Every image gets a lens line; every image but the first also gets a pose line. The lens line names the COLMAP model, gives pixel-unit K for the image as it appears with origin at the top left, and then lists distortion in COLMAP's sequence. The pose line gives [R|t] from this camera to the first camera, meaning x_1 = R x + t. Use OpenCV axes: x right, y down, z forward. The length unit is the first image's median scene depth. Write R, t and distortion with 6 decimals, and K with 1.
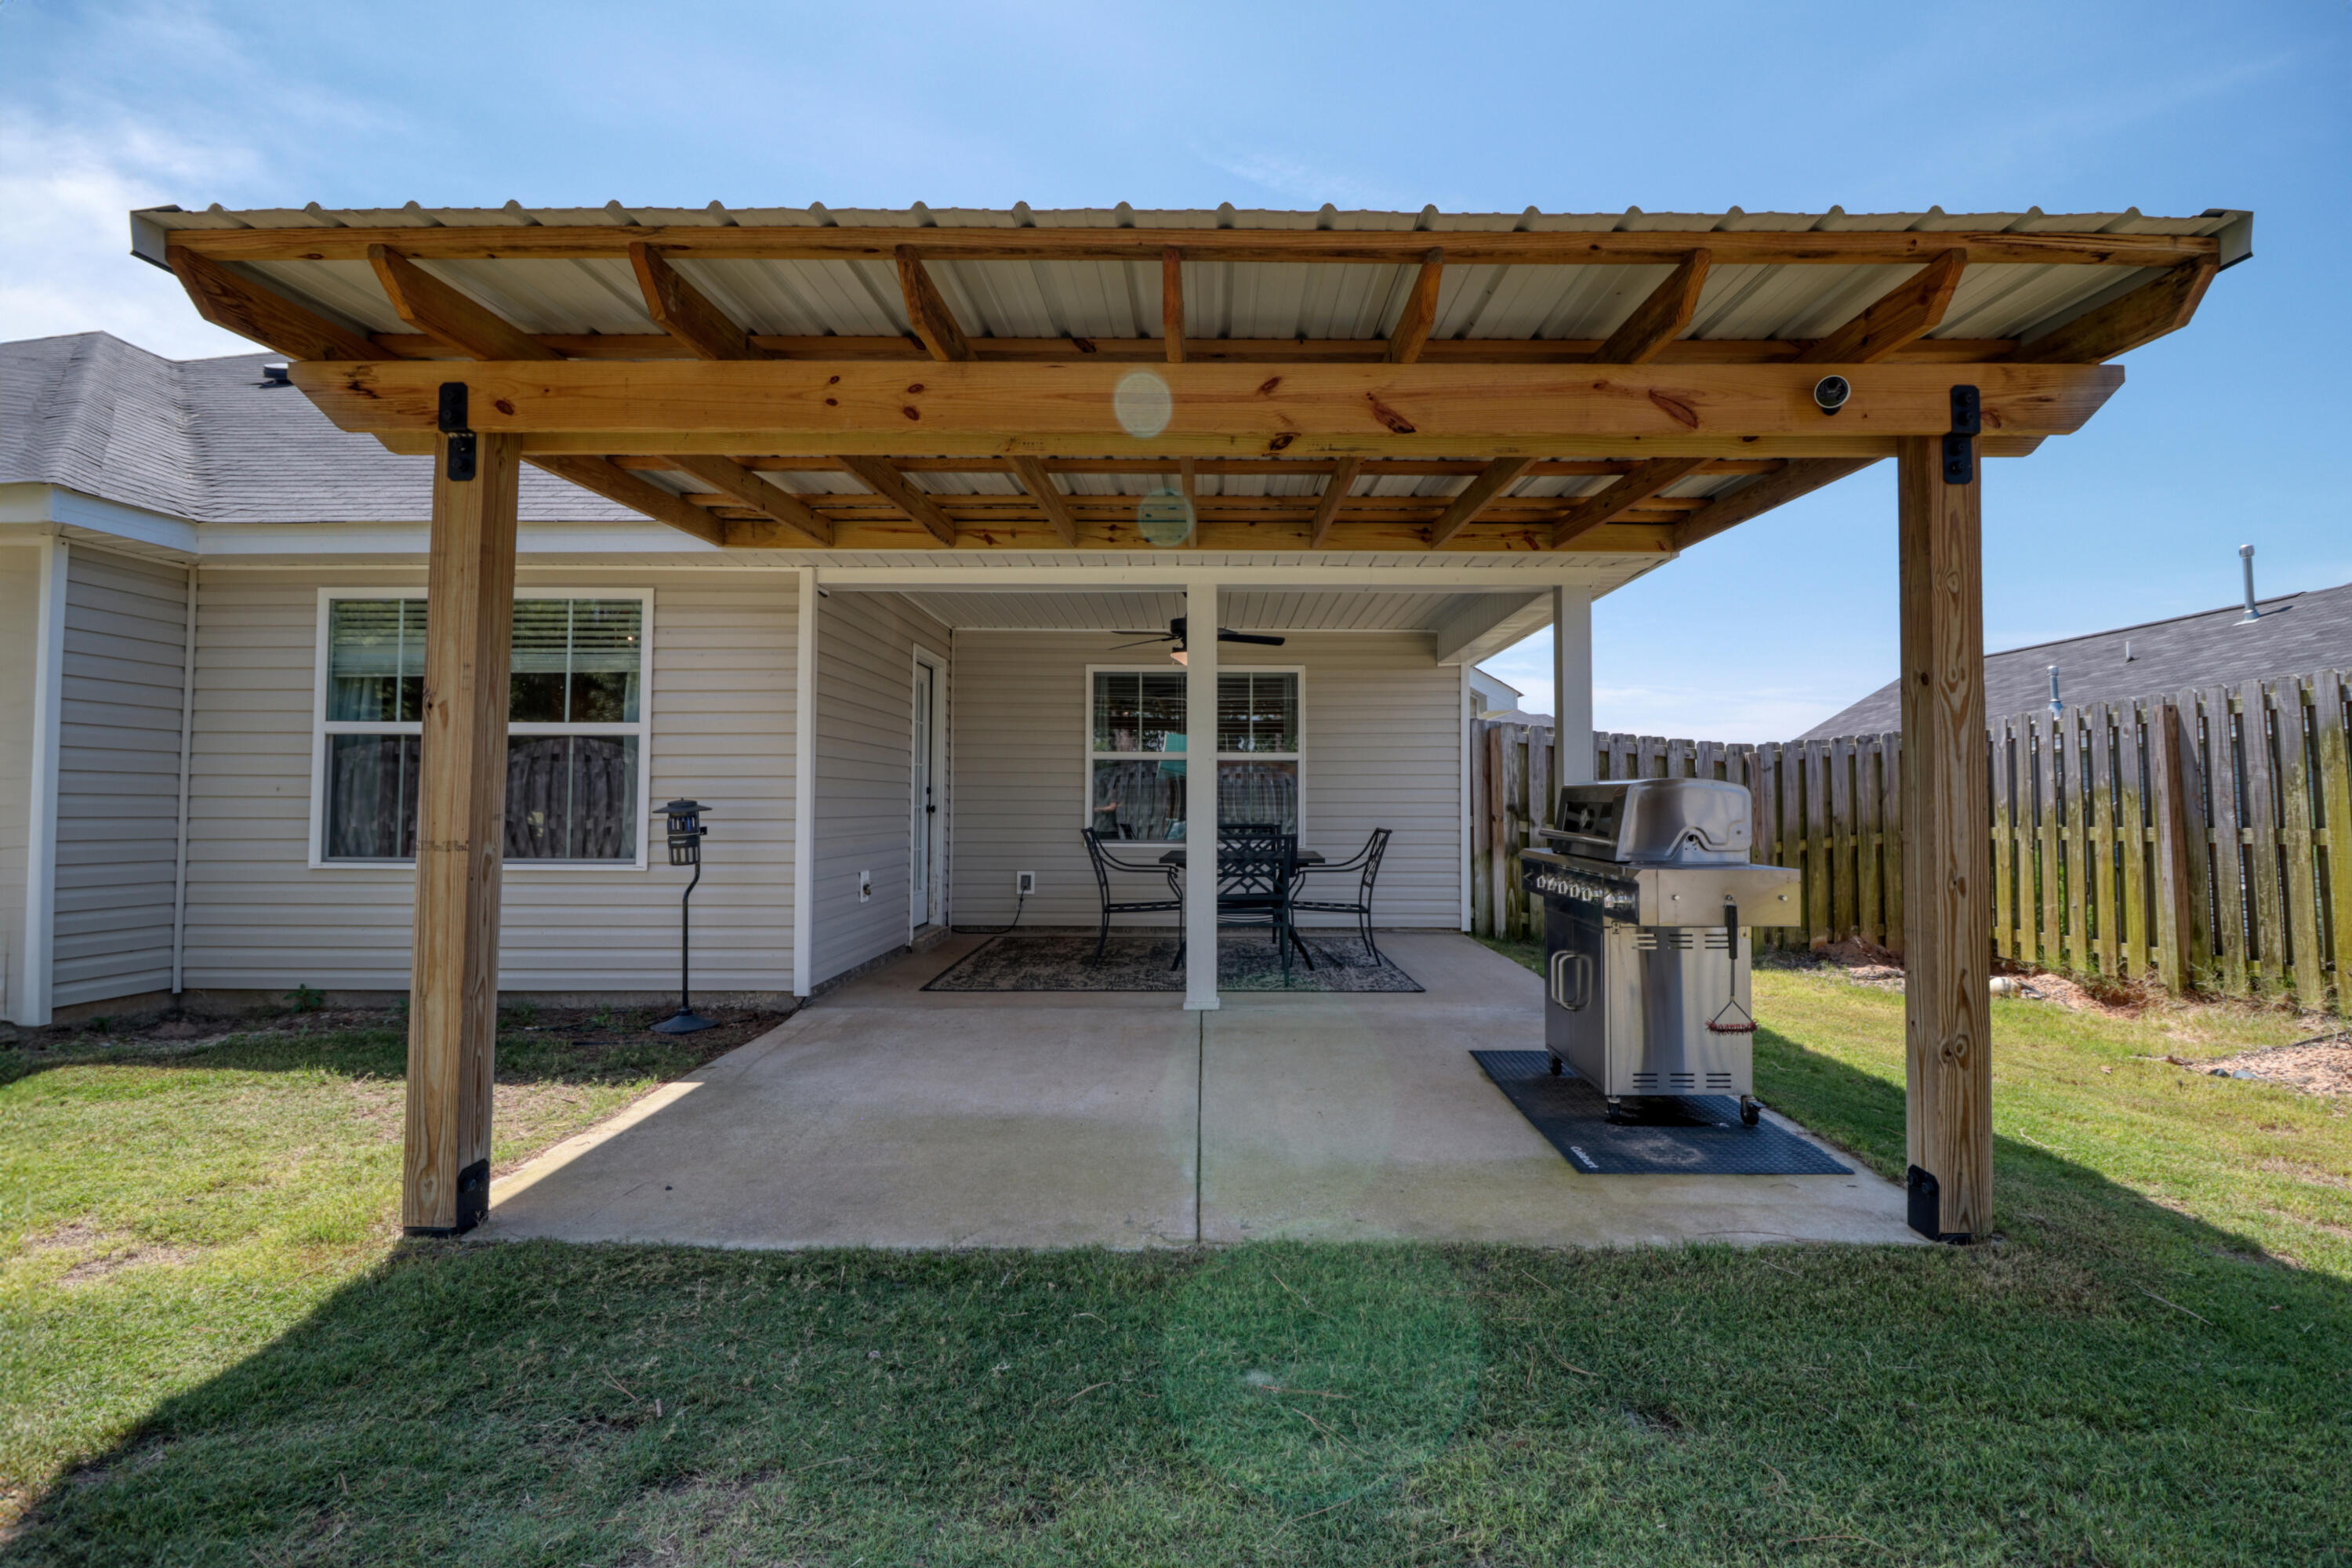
lens RADIAL K [[1079.1, 0, 1199.8], [0, 1079.1, 783.4], [0, 0, 1]] dist [-0.009659, -0.001424]
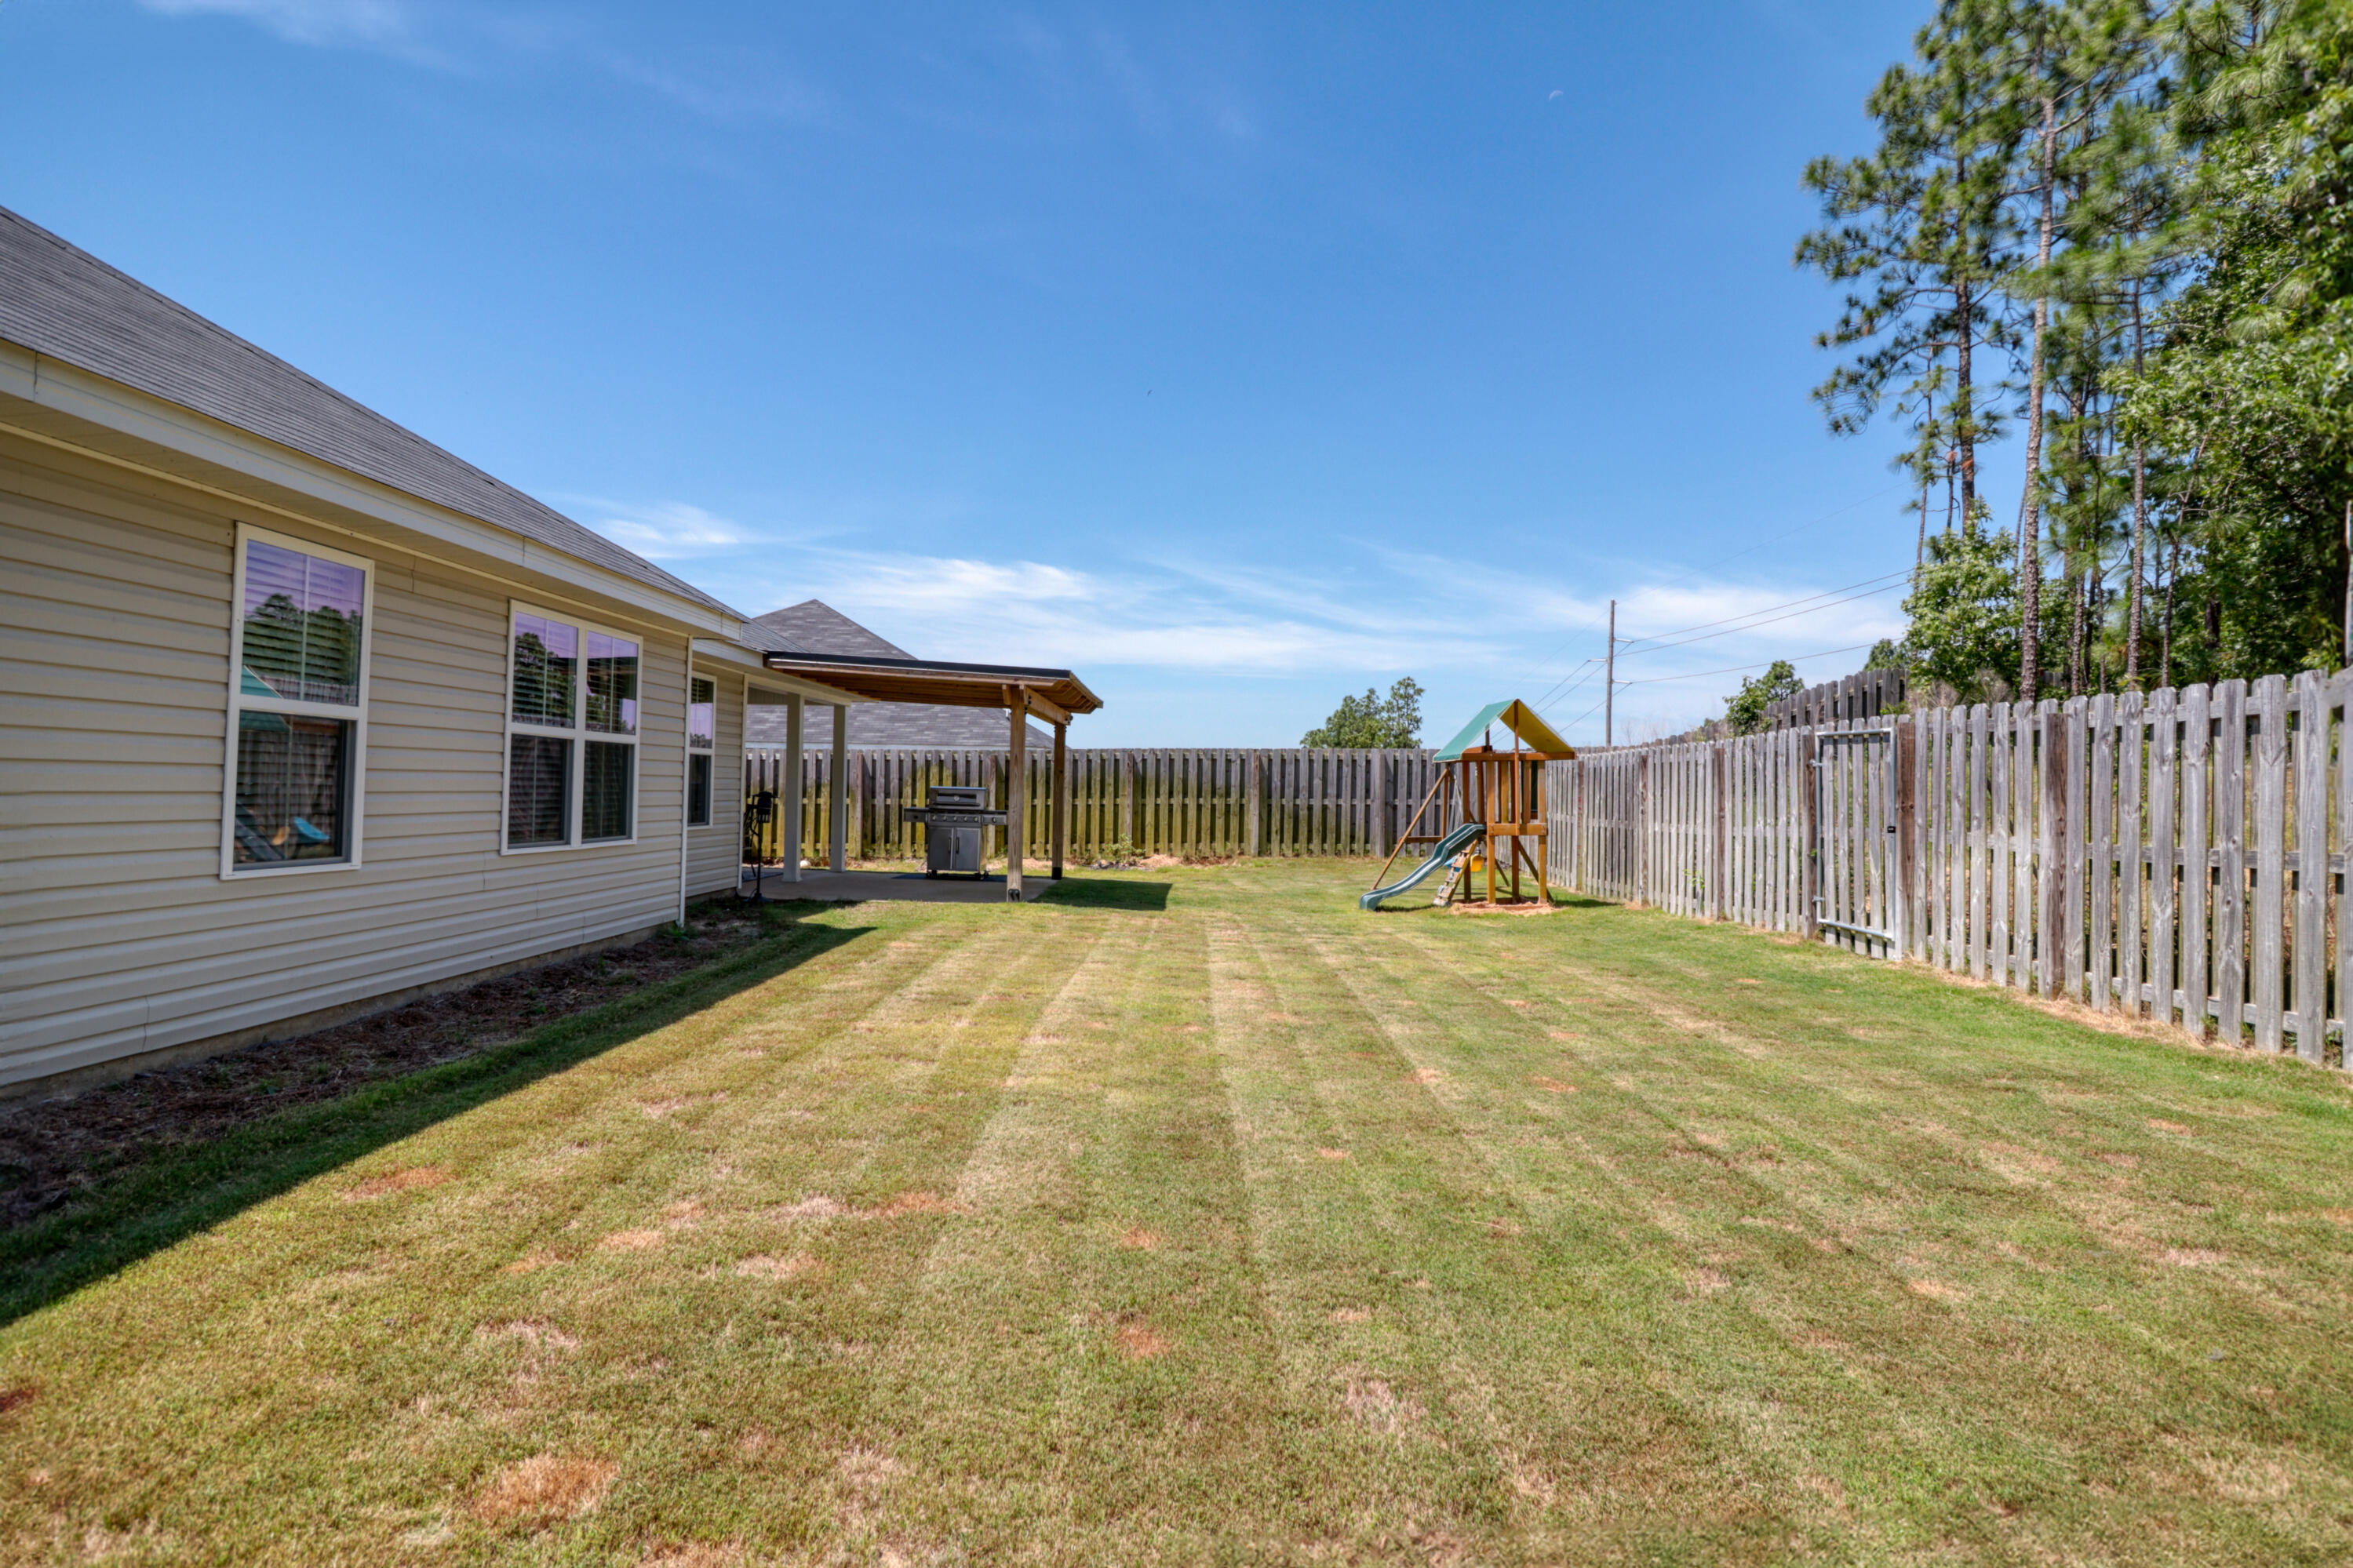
lens RADIAL K [[1289.1, 0, 1178.6], [0, 1289.1, 773.2], [0, 0, 1]] dist [0.003006, -0.010208]
pose [[0.003861, 0.011573, 0.999926, -1.968319], [-0.040110, 0.999130, -0.011408, -0.015272], [-0.999188, -0.040063, 0.004322, 0.136637]]
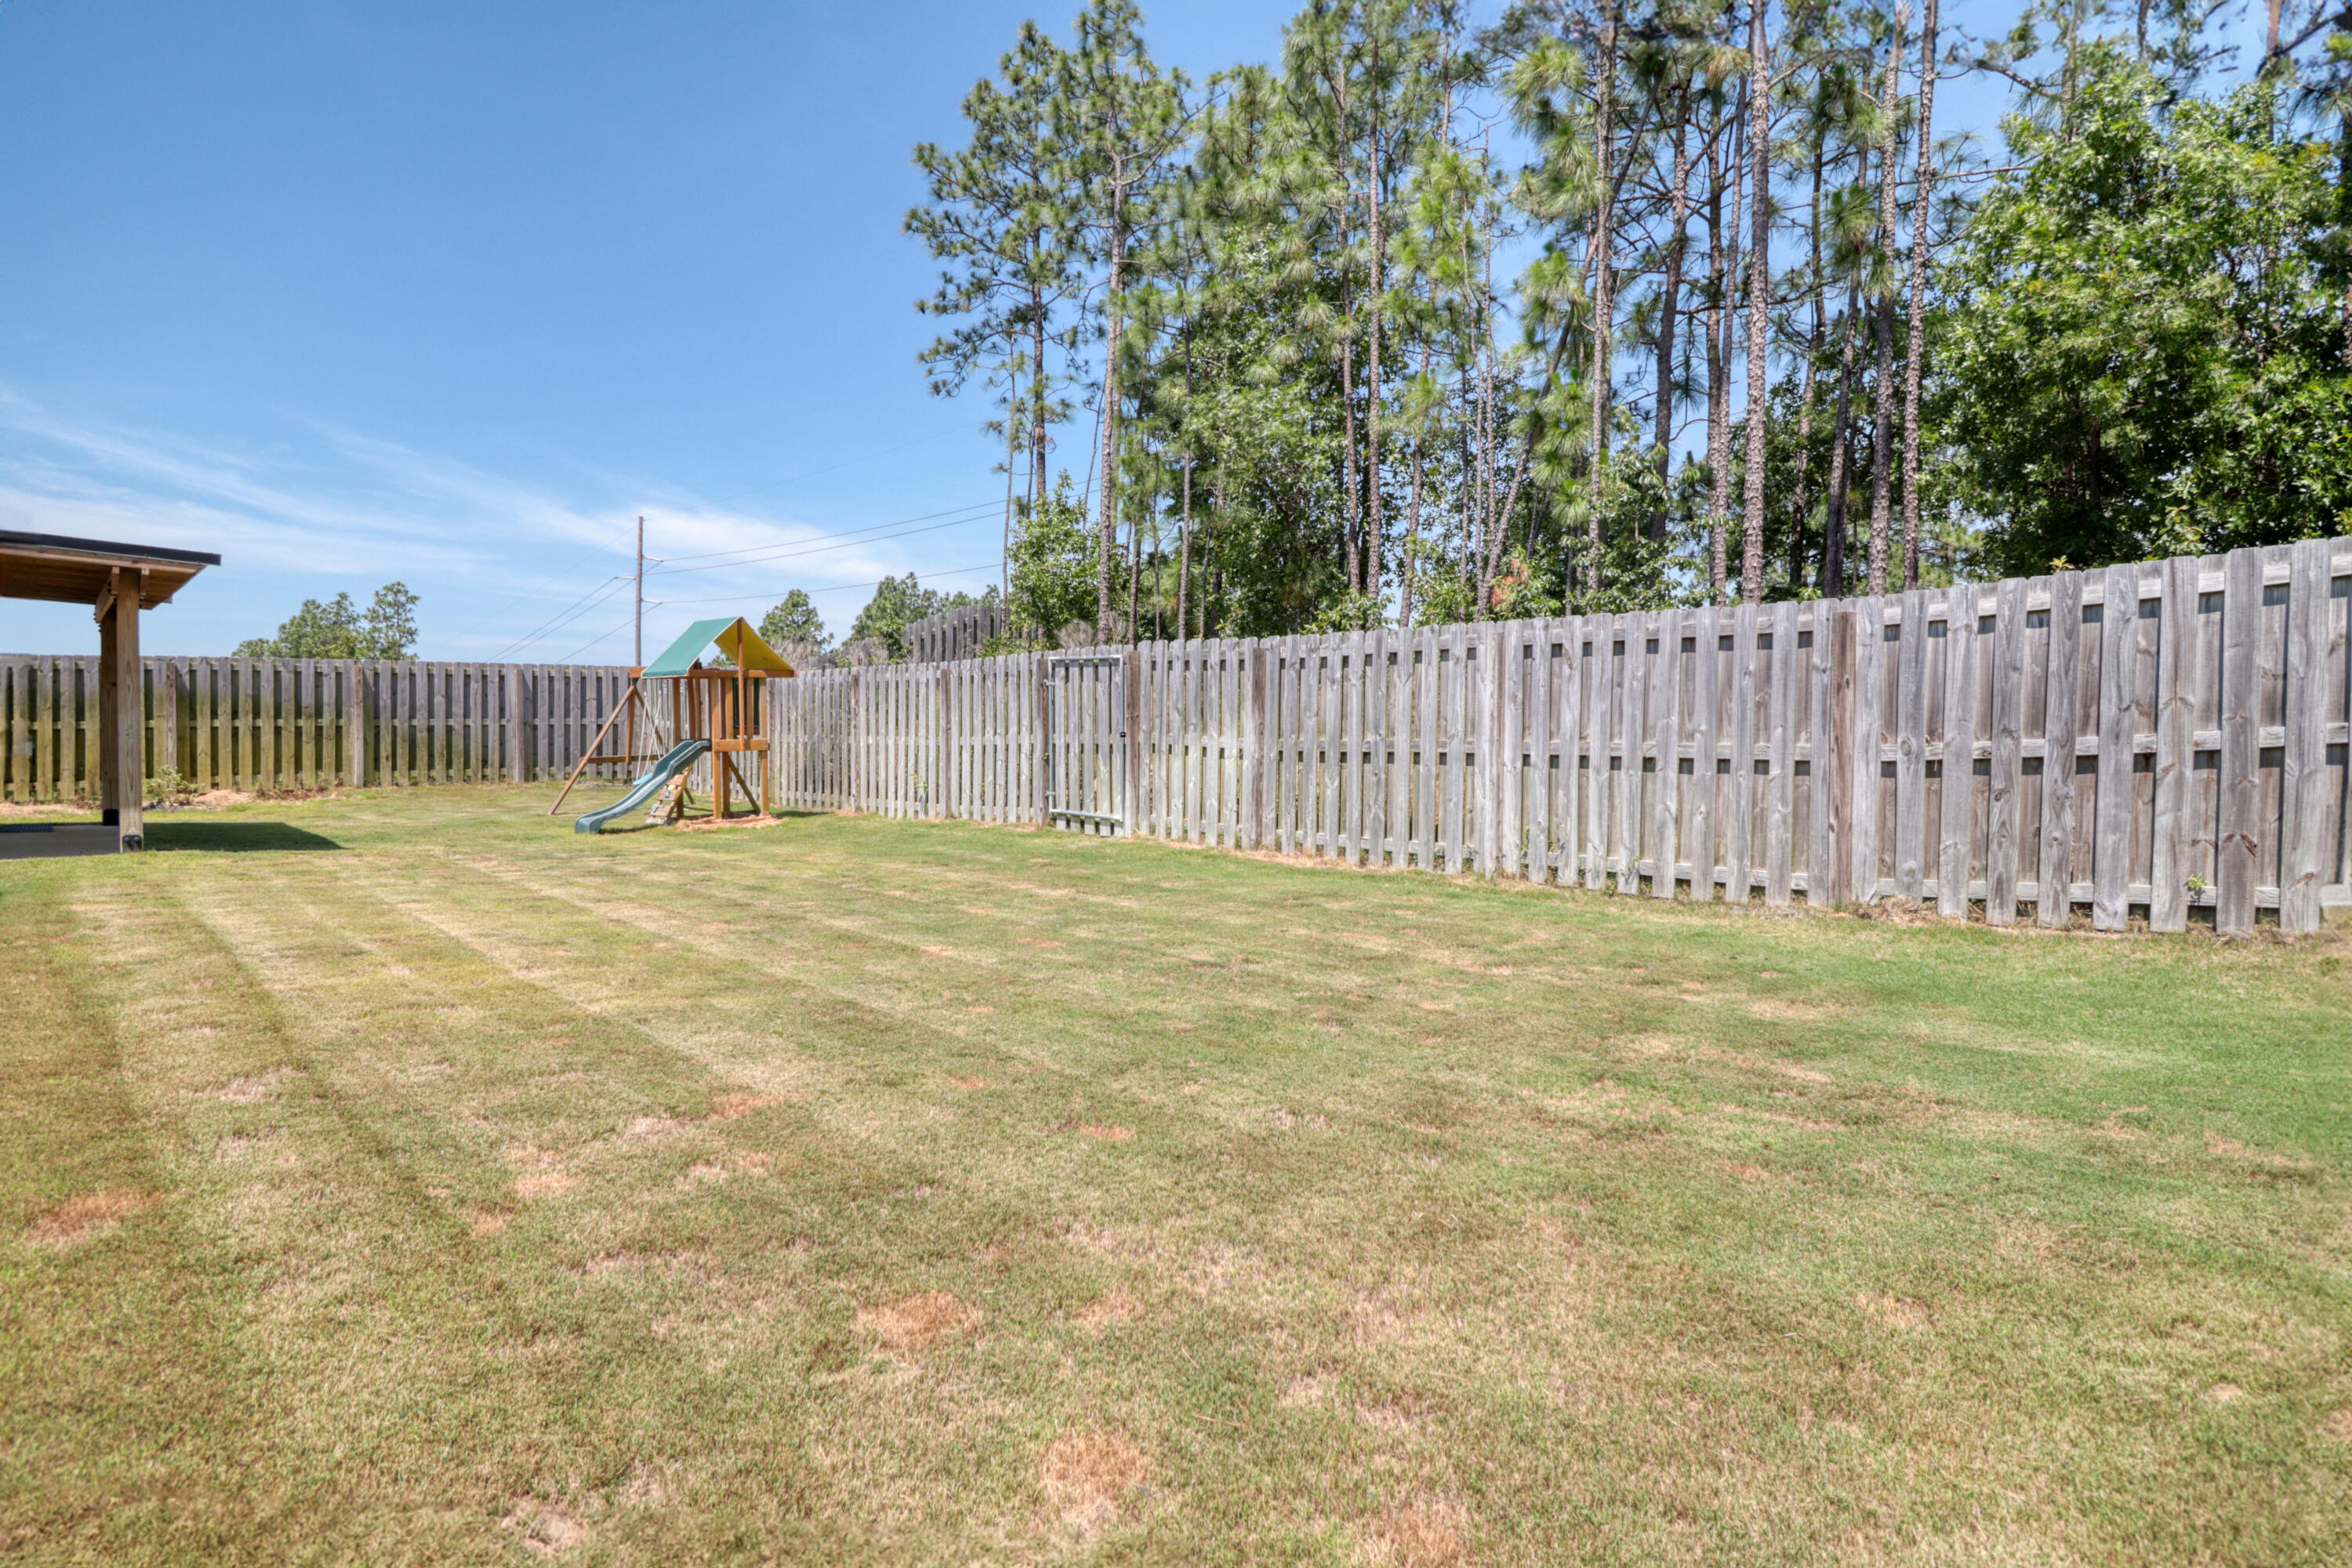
lens RADIAL K [[1288.7, 0, 1184.2], [0, 1288.7, 771.5], [0, 0, 1]] dist [0.003006, -0.010208]
pose [[-0.678348, -0.033322, 0.733985, -1.945909], [-0.027275, 0.999425, 0.020165, 0.007410], [-0.734234, -0.006340, -0.678867, 0.460010]]
